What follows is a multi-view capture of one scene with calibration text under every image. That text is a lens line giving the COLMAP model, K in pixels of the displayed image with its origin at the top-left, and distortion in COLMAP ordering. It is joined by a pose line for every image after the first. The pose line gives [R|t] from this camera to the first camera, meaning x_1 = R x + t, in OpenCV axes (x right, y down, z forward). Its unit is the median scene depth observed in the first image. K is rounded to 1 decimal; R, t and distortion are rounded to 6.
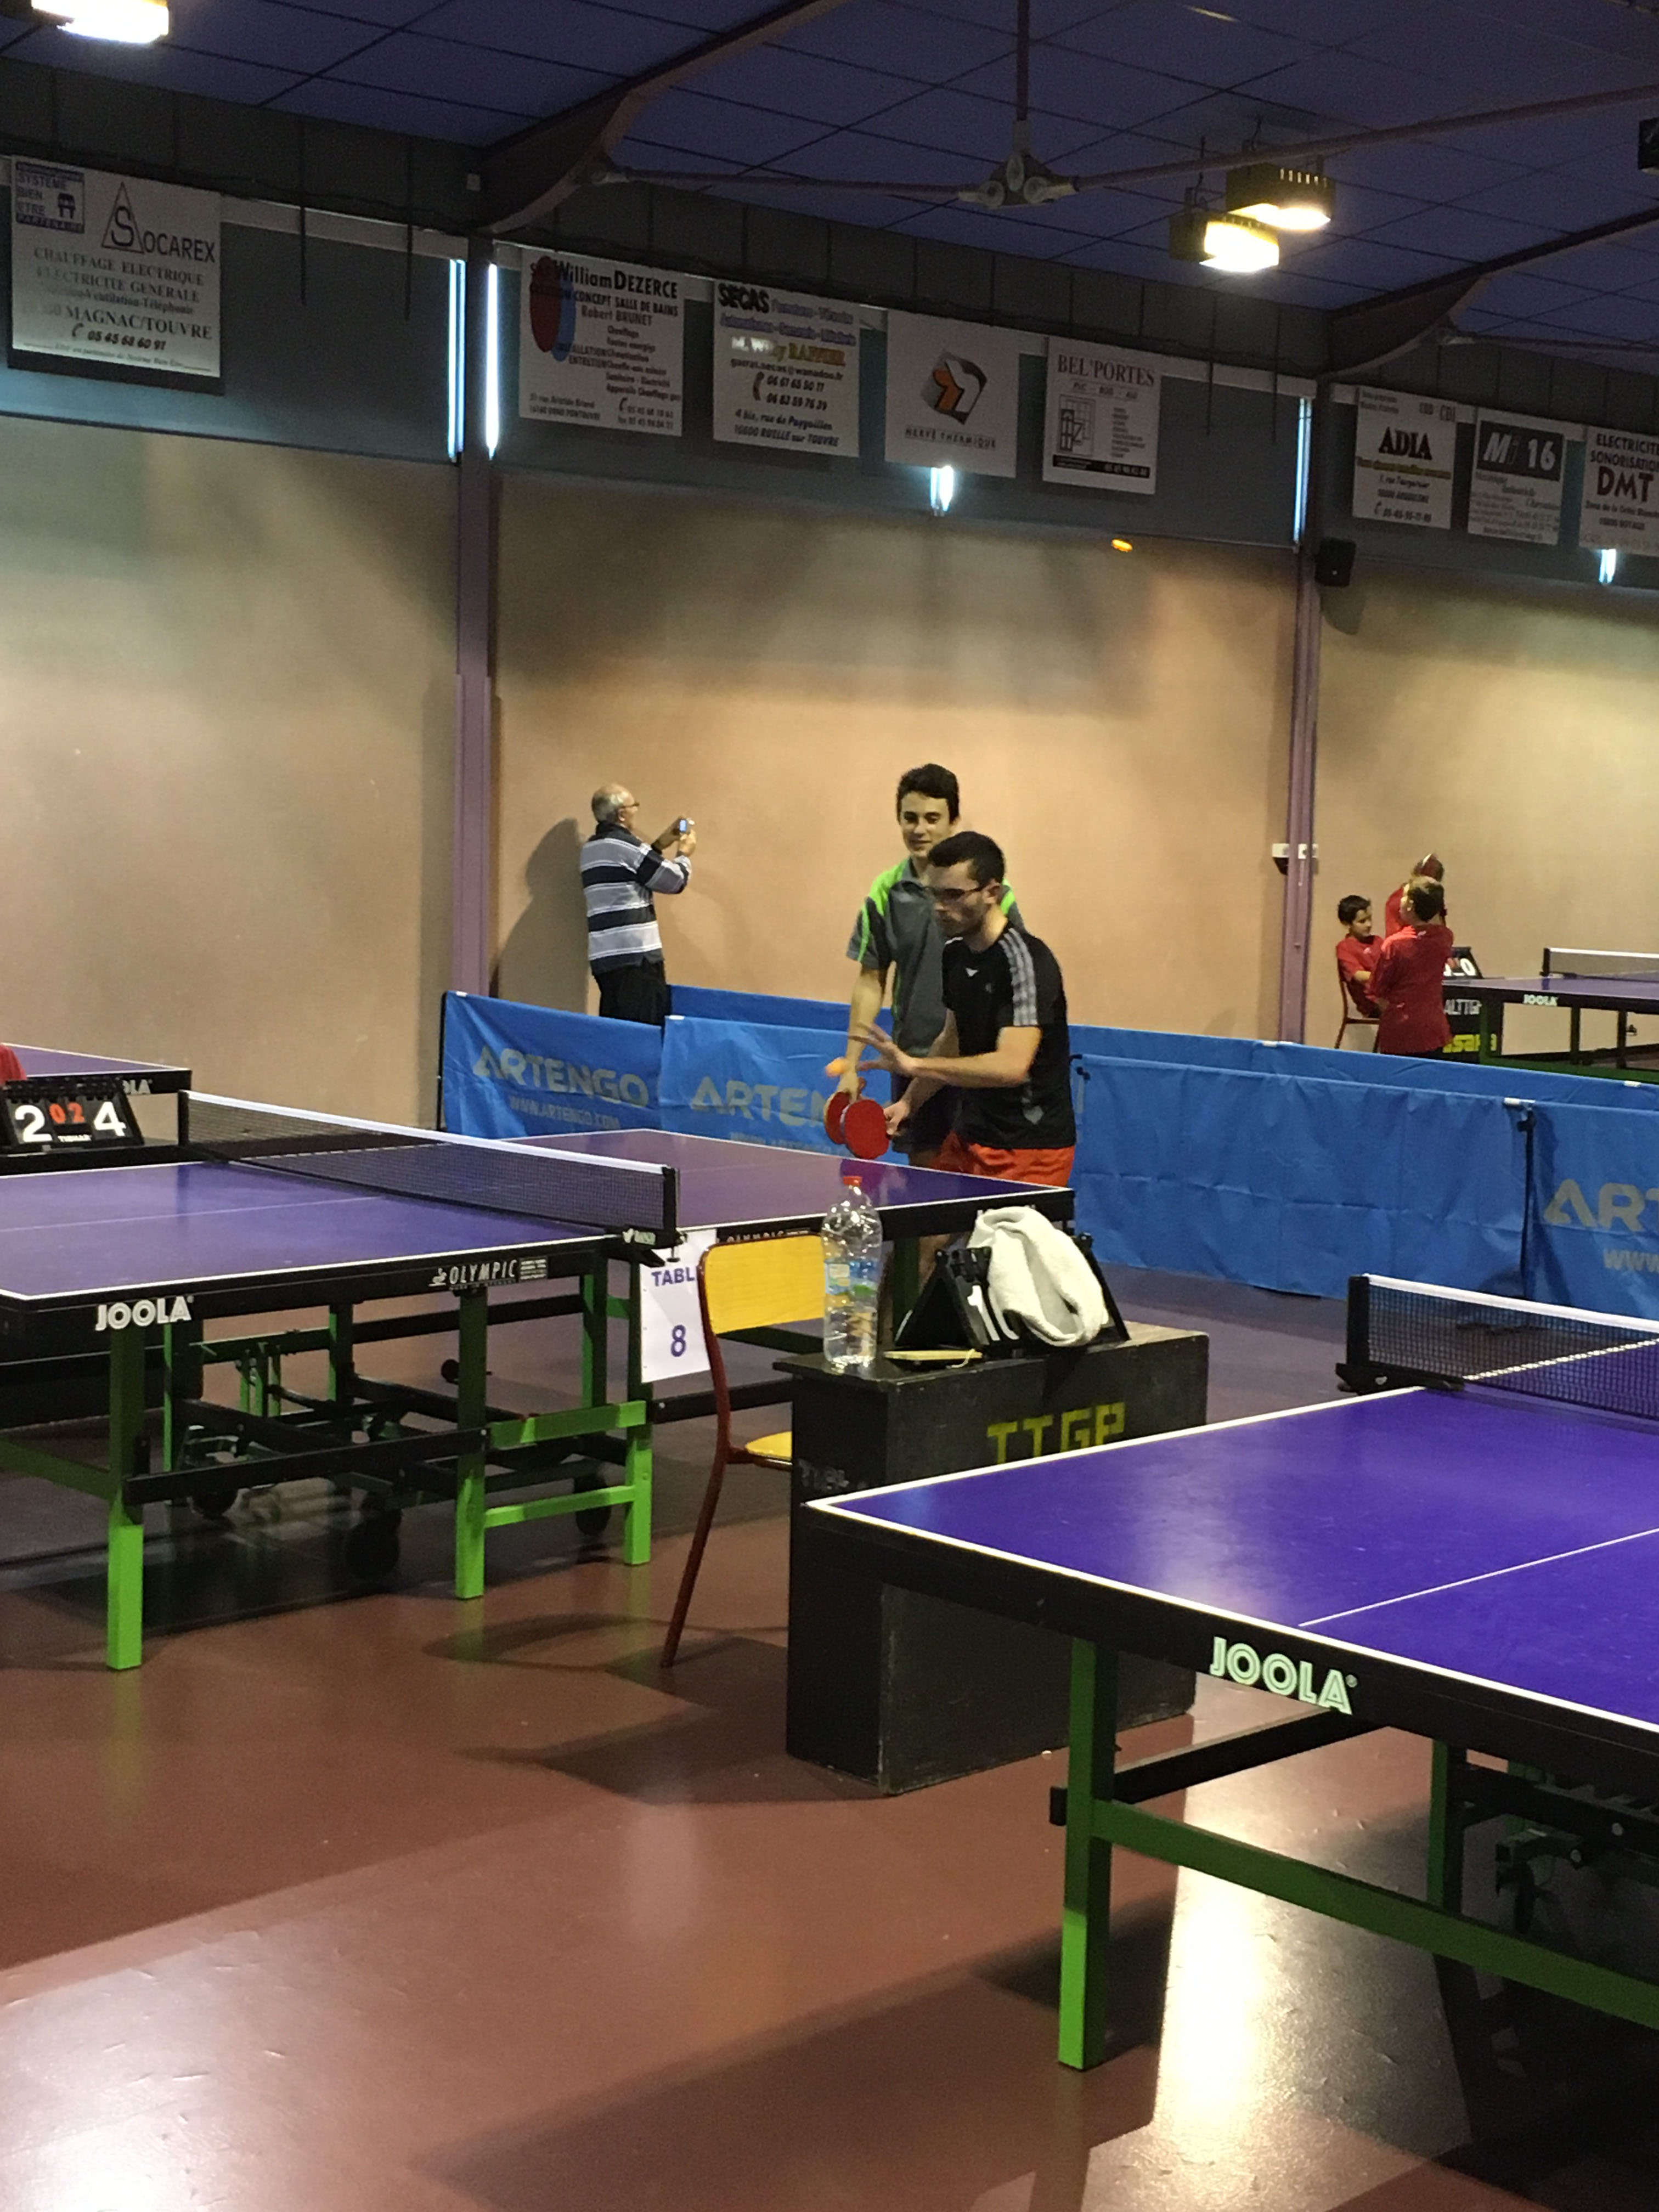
lens RADIAL K [[3123.6, 0, 828.7], [0, 3123.6, 1109.8], [0, 0, 1]] dist [0.048980, 0.000000]
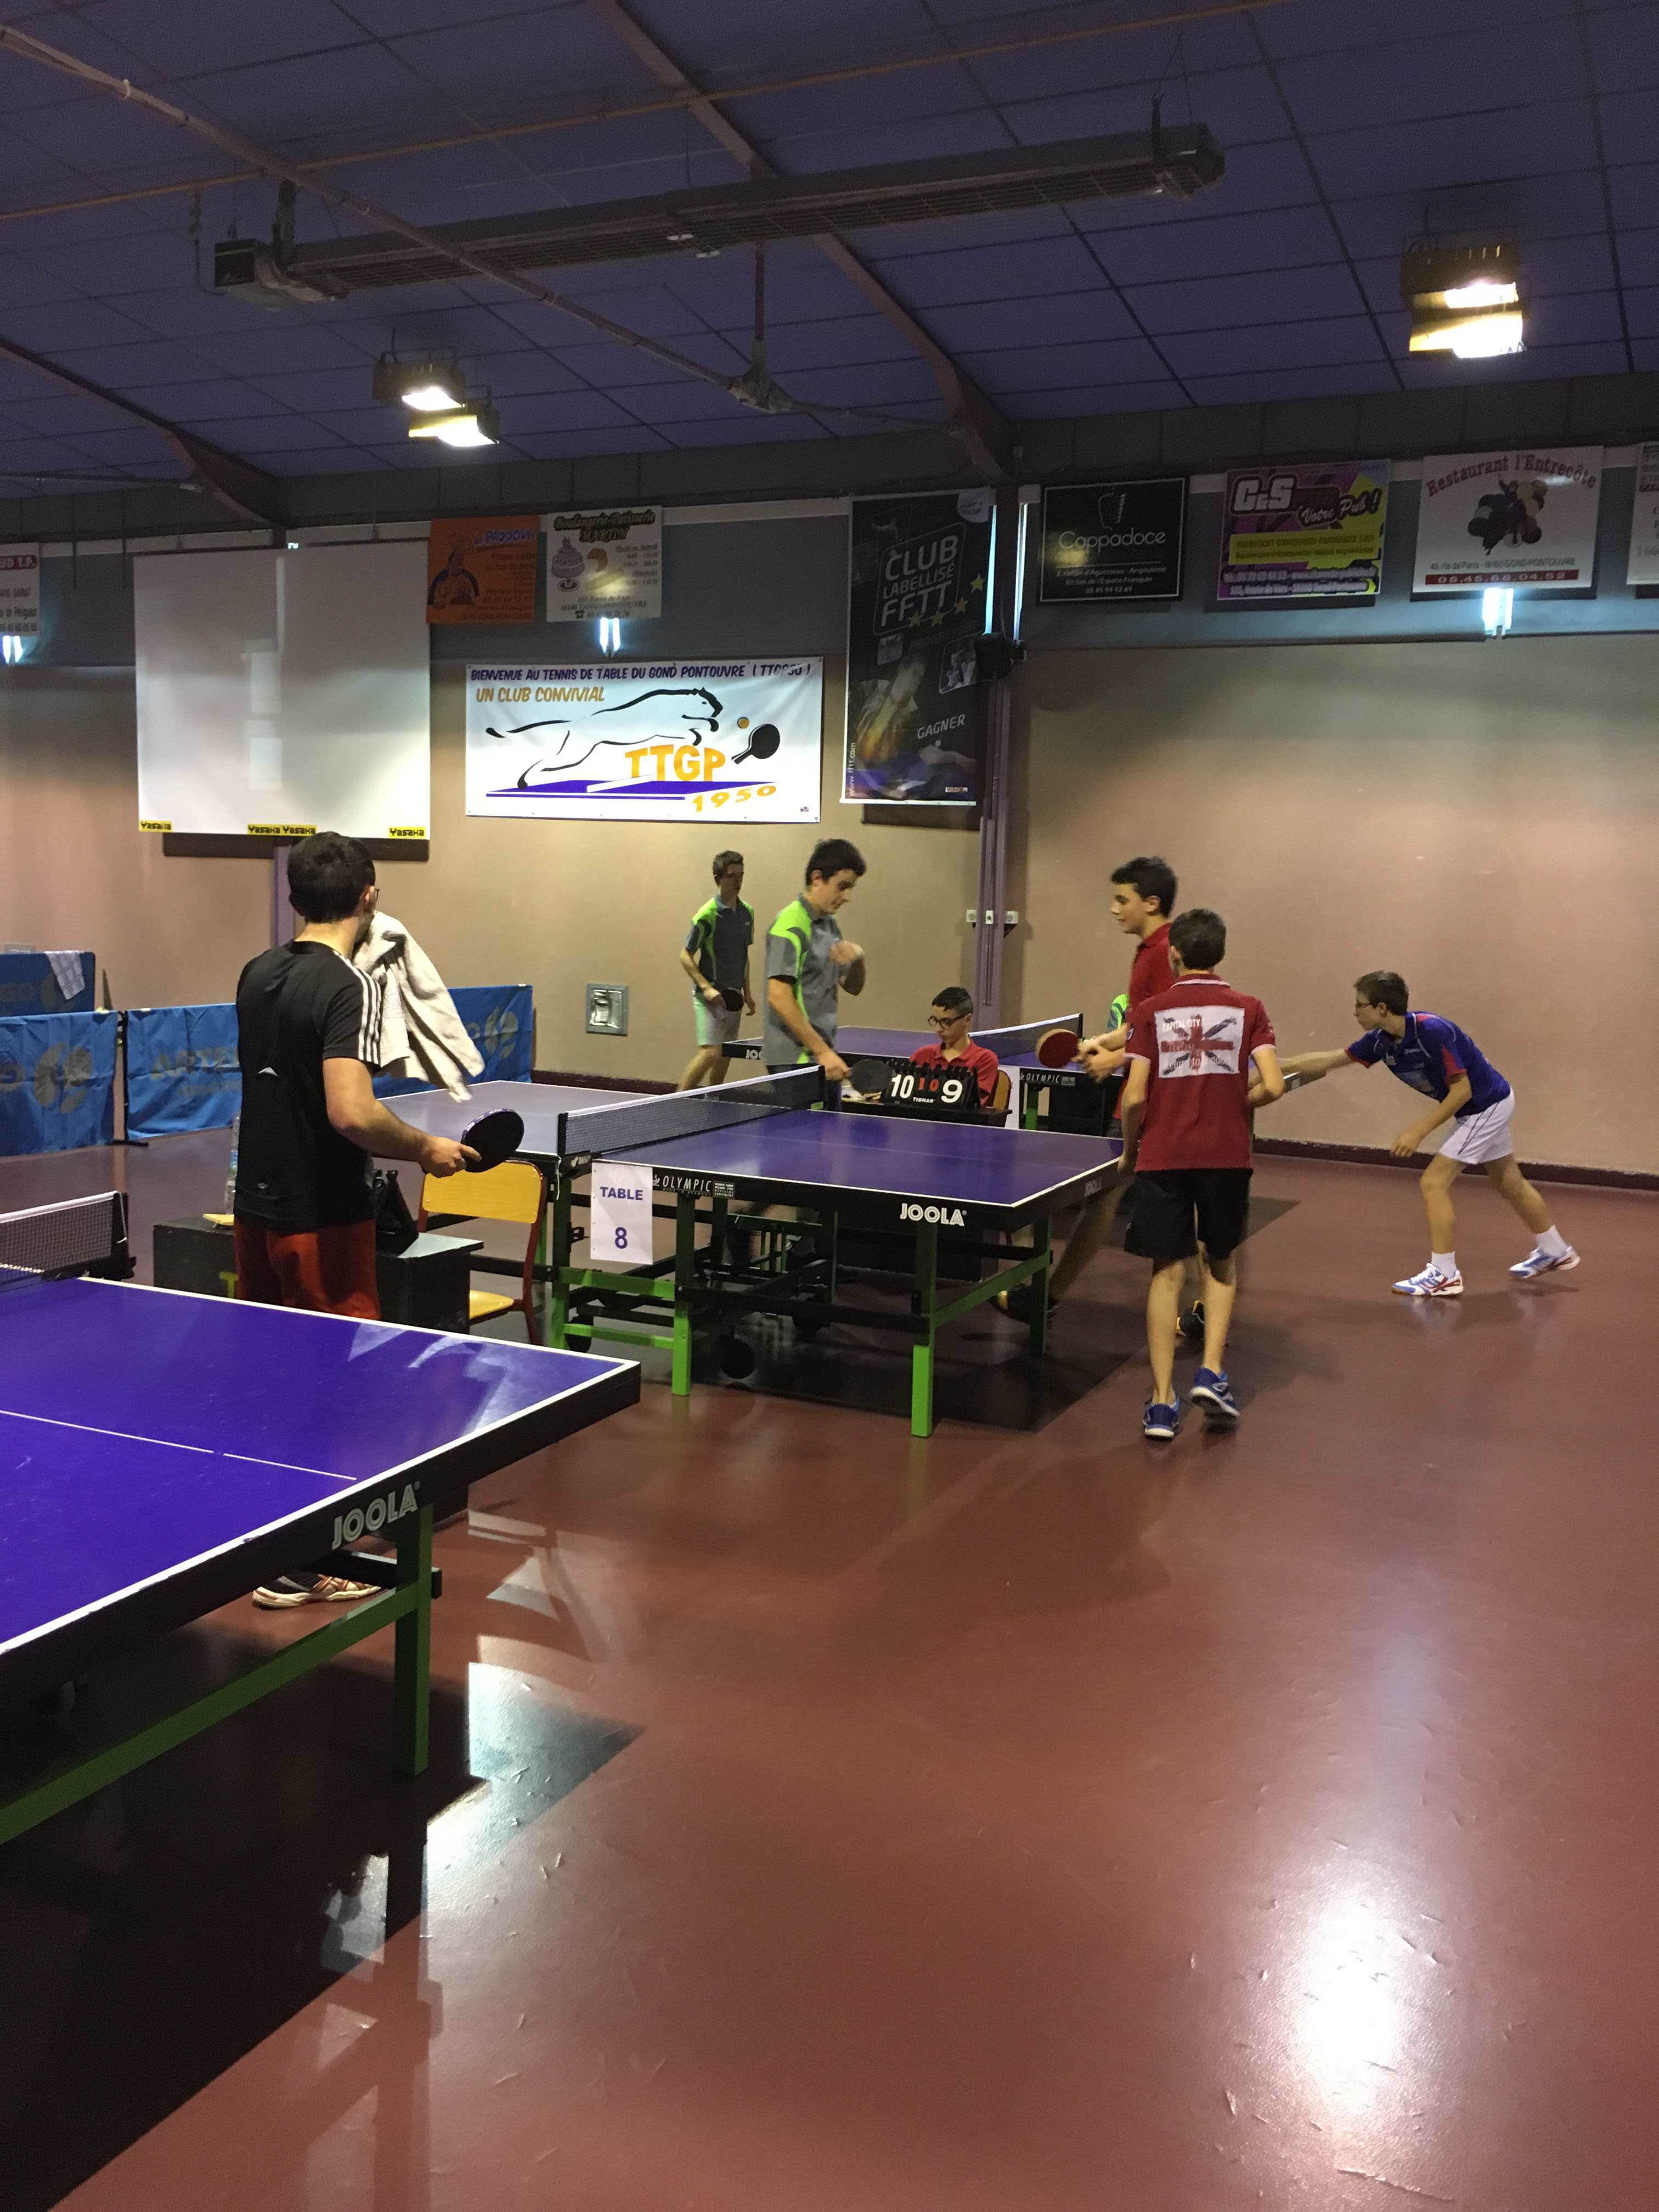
lens RADIAL K [[1887.3, 0, 825.9], [0, 1887.3, 1111.0], [0, 0, 1]] dist [0.015506, 0.004017]
pose [[0.360032, 0.106144, -0.926882, 0.640434], [-0.115604, 0.990926, 0.068573, -0.045799], [0.925750, 0.082463, 0.369036, 0.602036]]
